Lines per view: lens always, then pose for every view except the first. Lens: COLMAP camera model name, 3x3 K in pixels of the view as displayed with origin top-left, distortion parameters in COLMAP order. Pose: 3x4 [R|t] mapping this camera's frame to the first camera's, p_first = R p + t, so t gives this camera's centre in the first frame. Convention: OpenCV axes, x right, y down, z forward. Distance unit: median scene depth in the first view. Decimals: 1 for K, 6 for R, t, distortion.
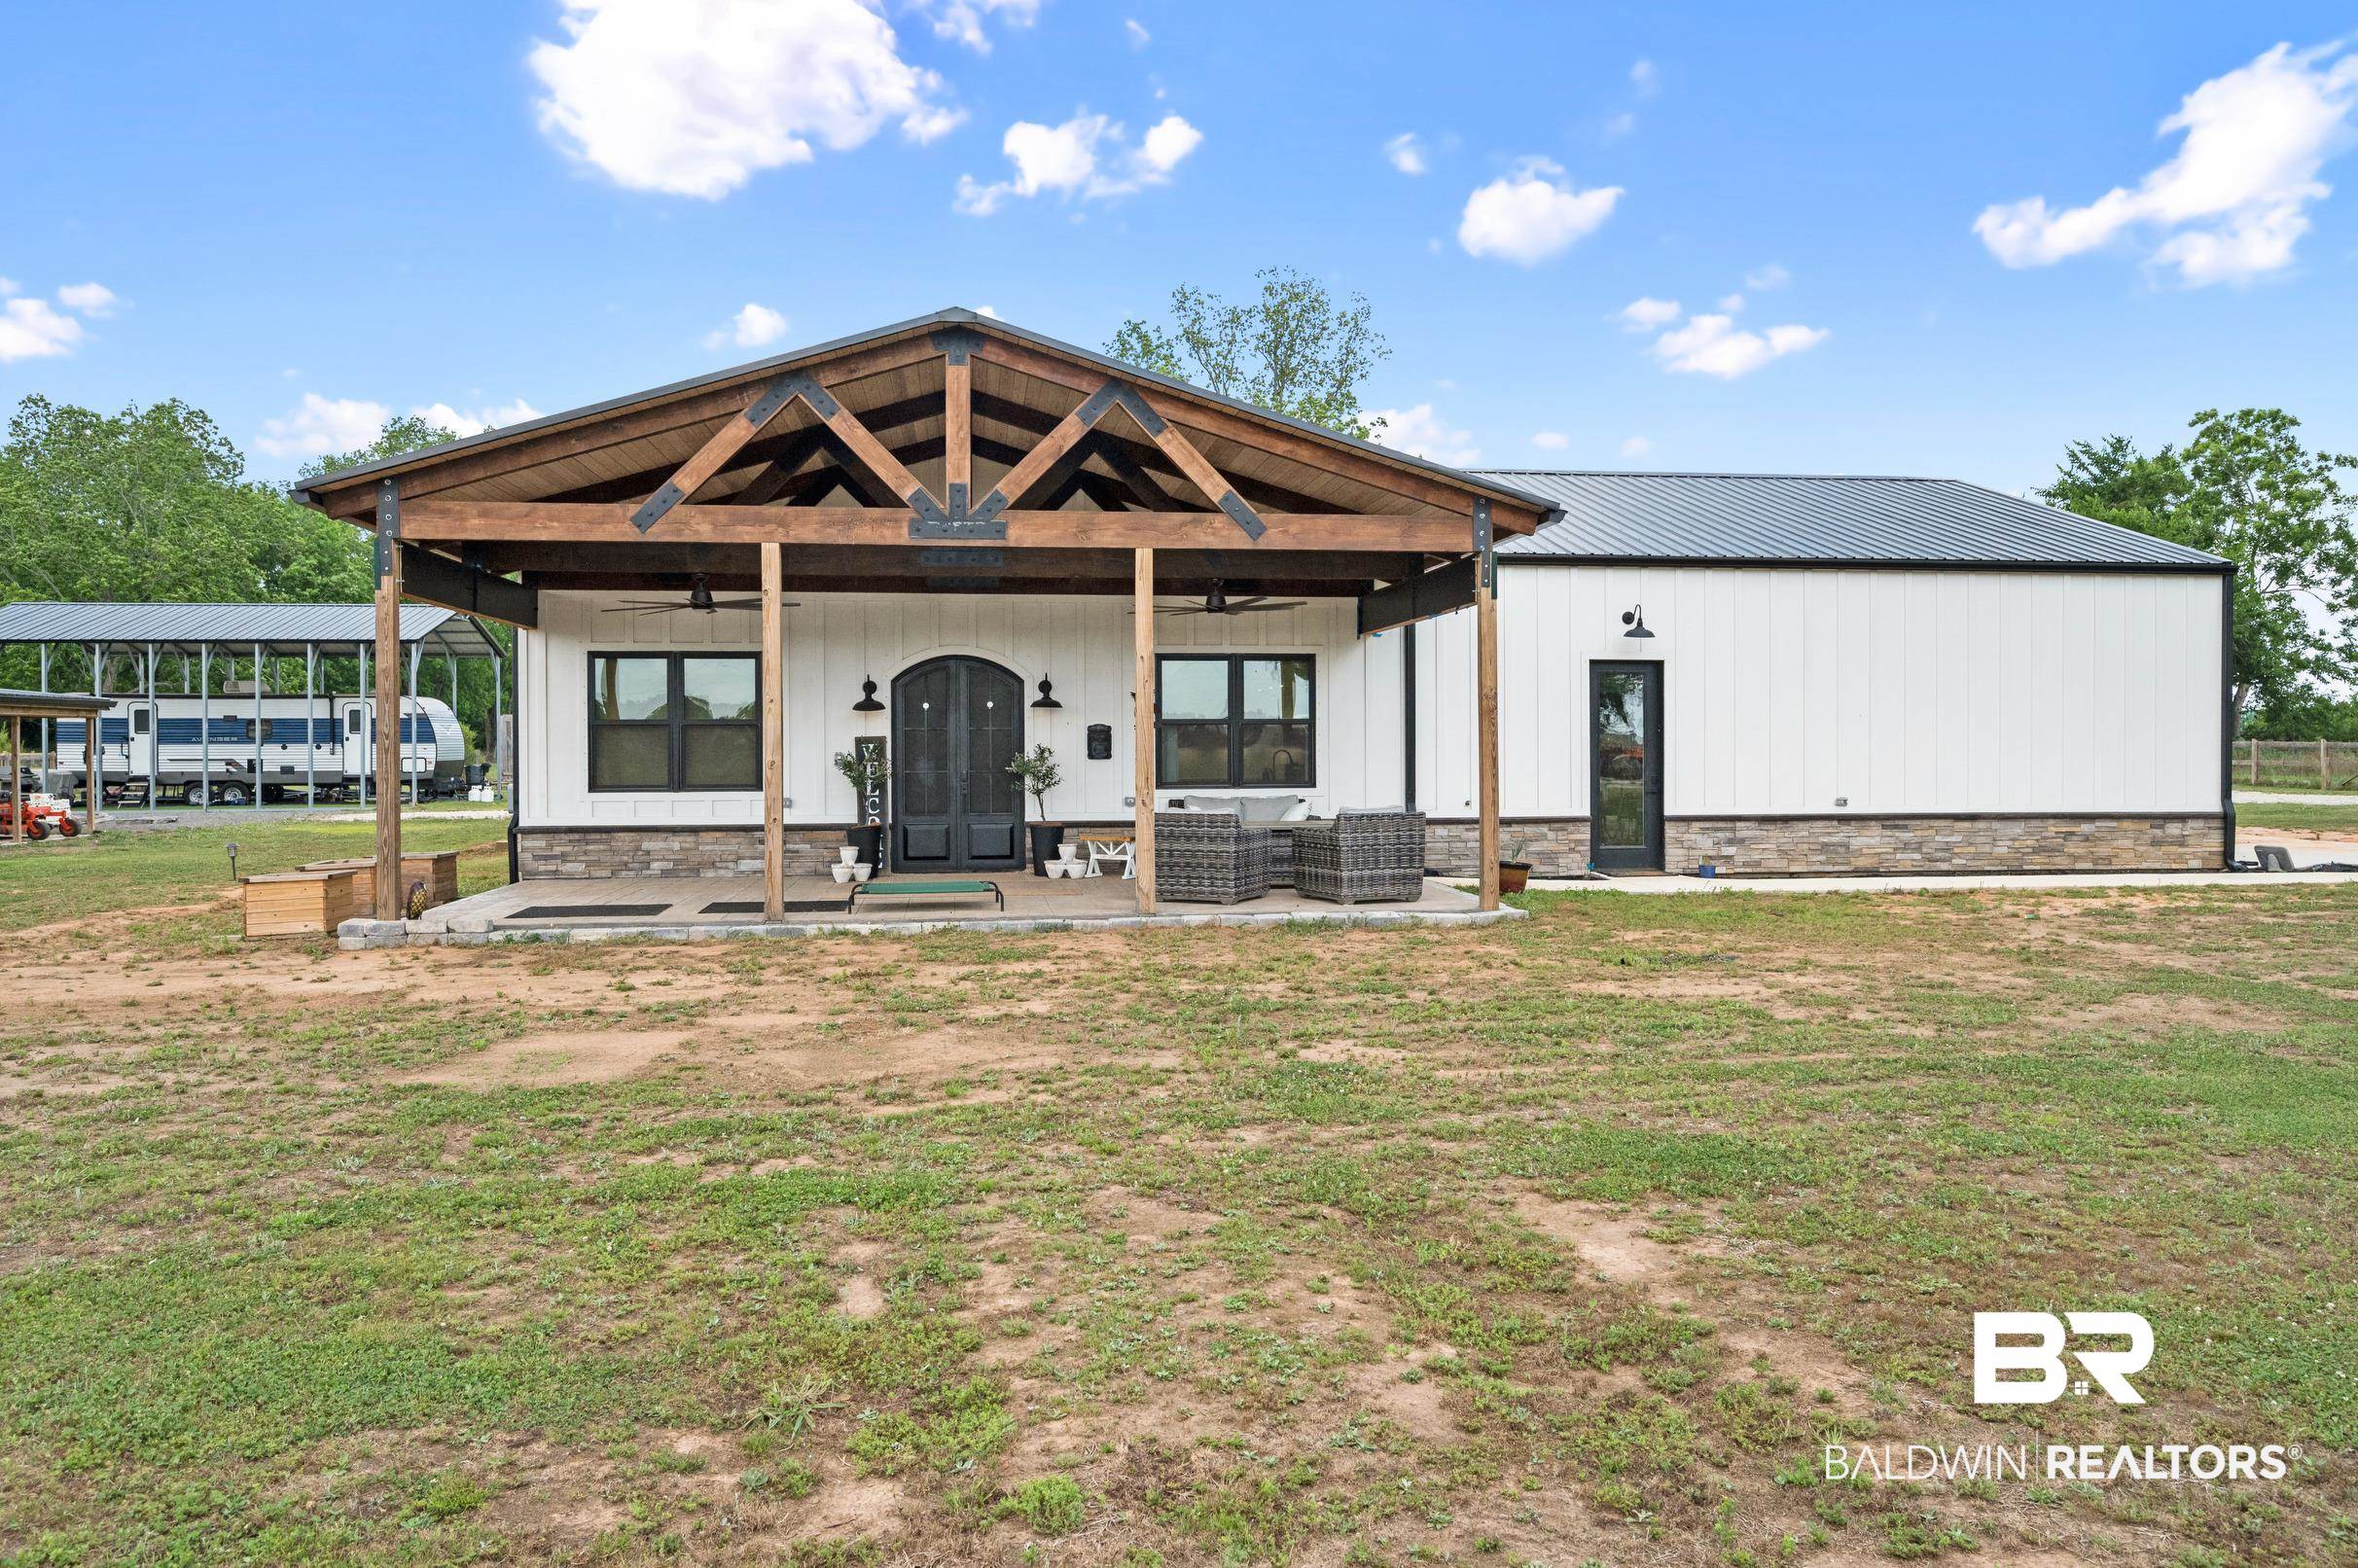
lens RADIAL K [[1650.3, 0, 1179.0], [0, 1650.3, 784.0], [0, 0, 1]] dist [-0.001465, 0.002132]
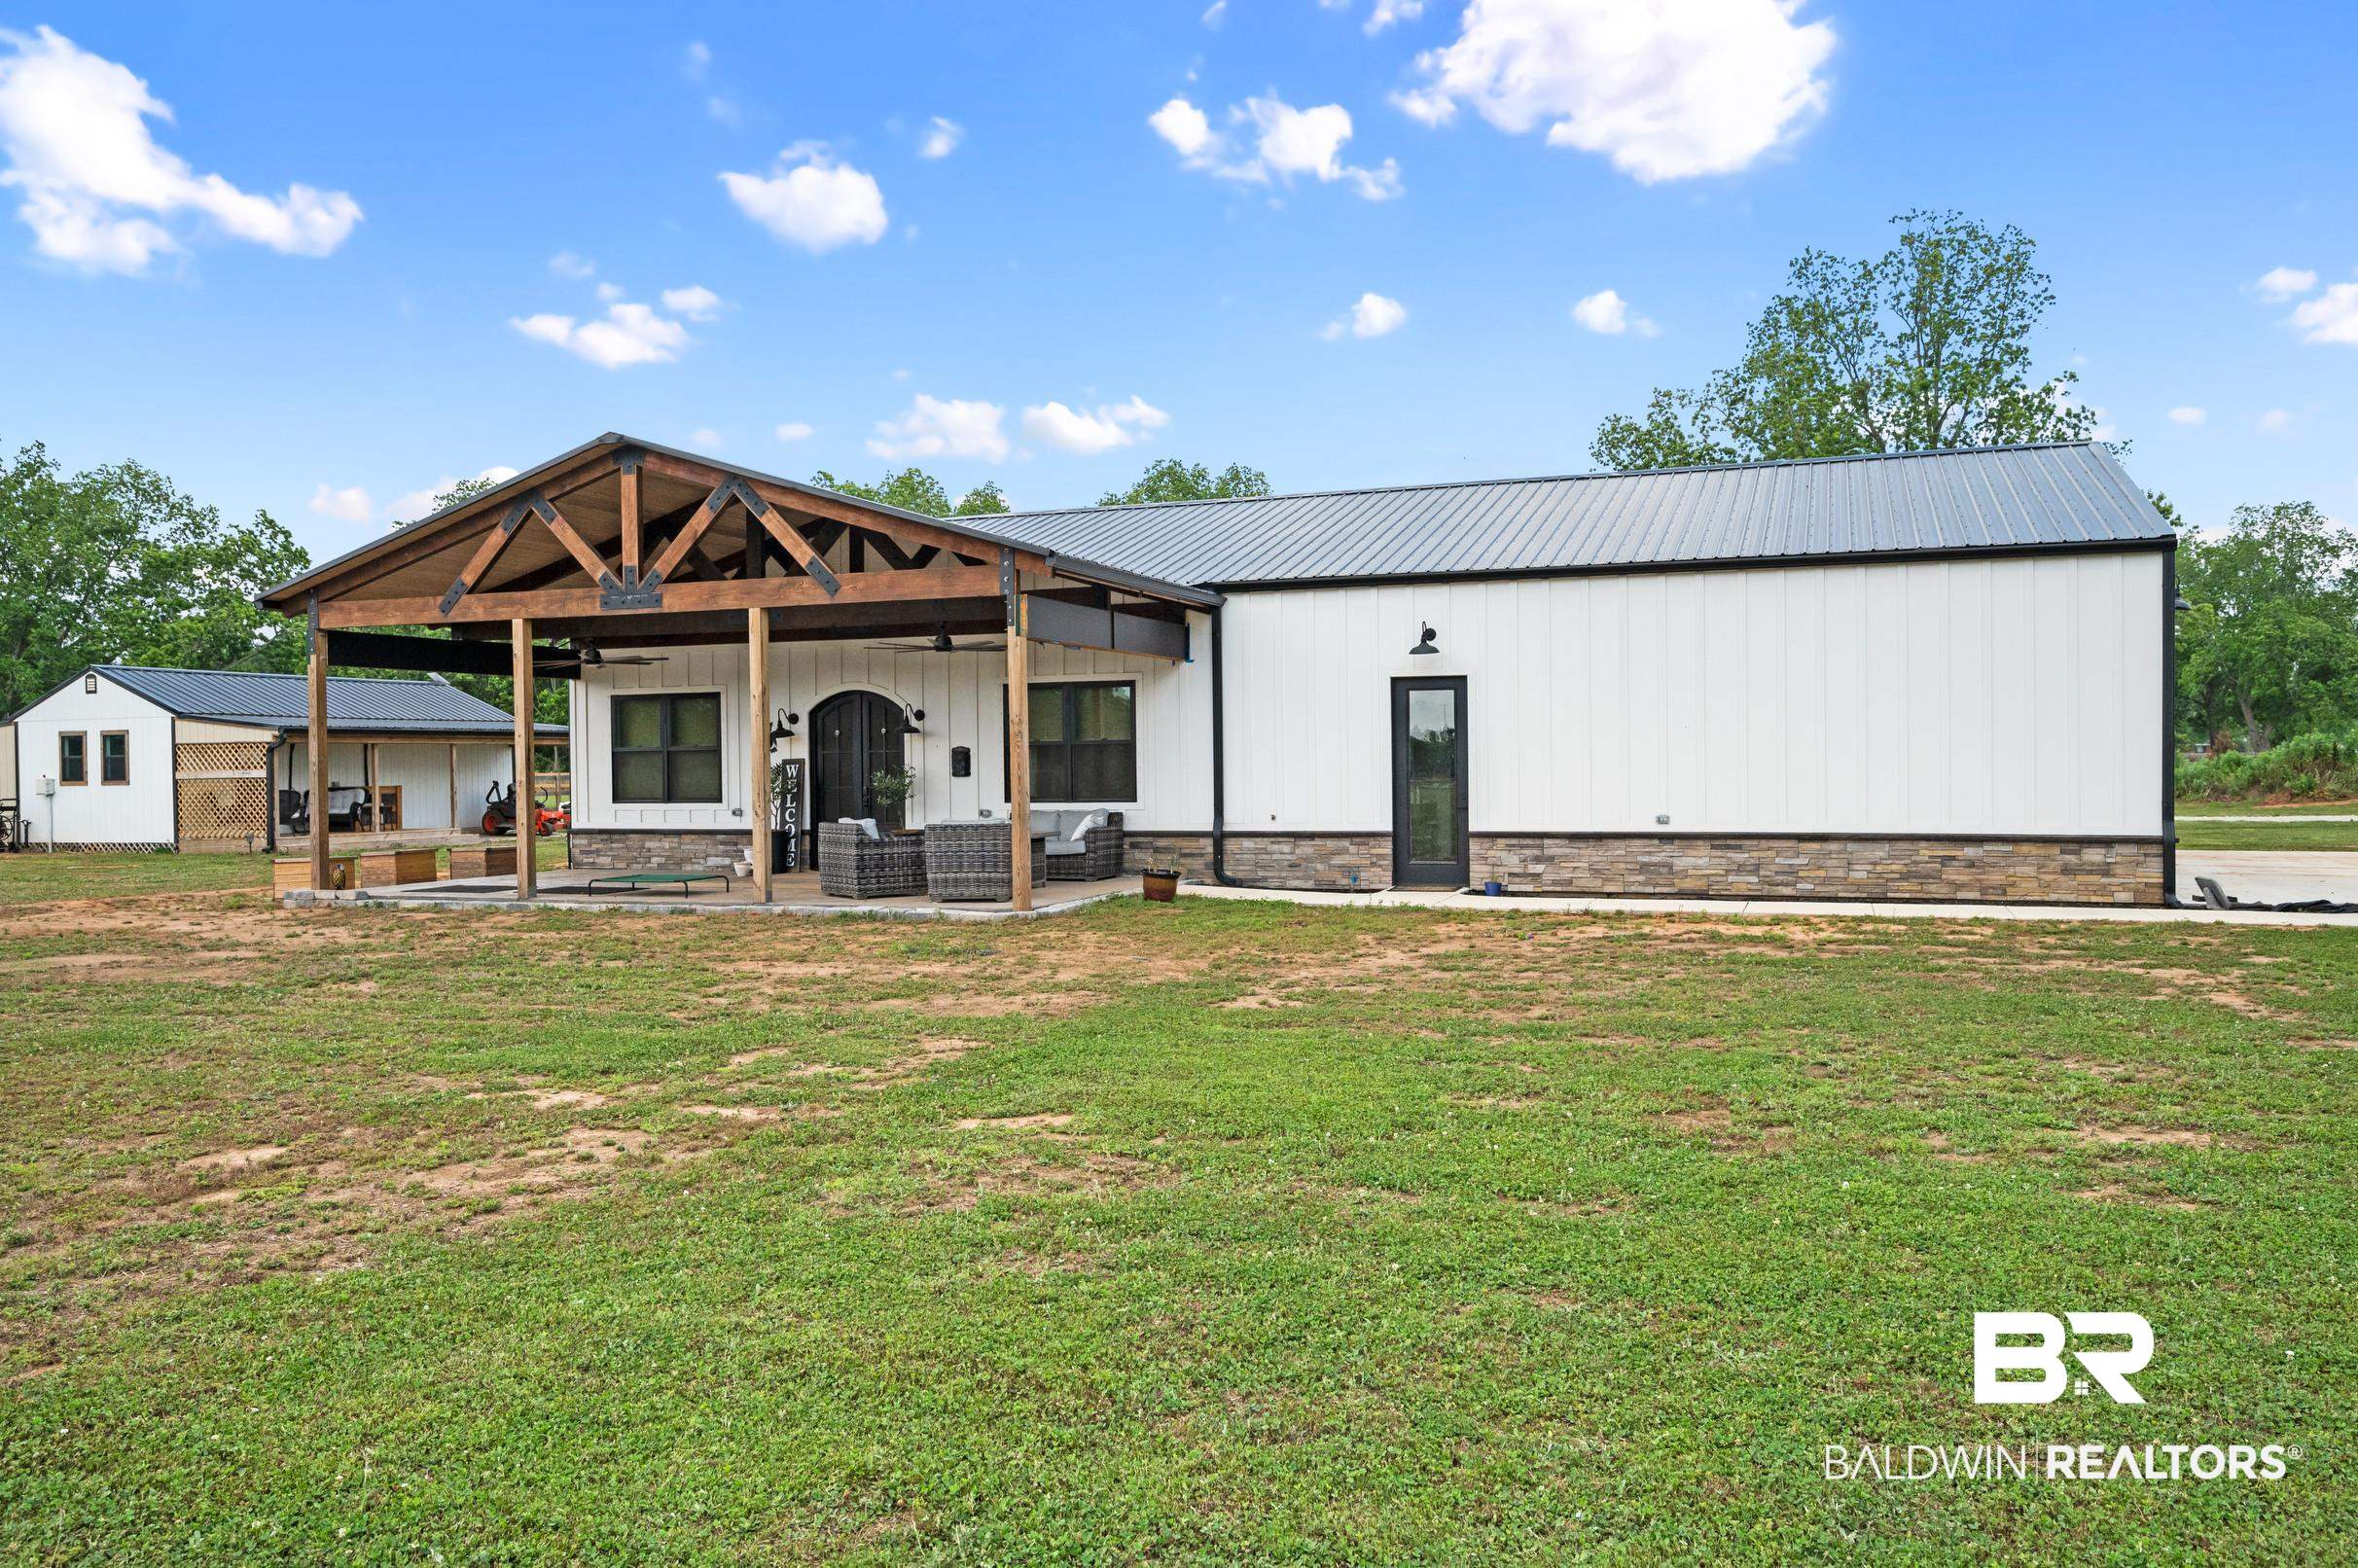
lens RADIAL K [[1640.5, 0, 1179.0], [0, 1640.5, 784.0], [0, 0, 1]] dist [0.006999, 0.000833]
pose [[0.888370, -0.001436, -0.459126, 0.604042], [-0.002593, 0.999963, -0.008143, -0.001103], [0.459121, 0.008425, 0.888334, 0.039326]]
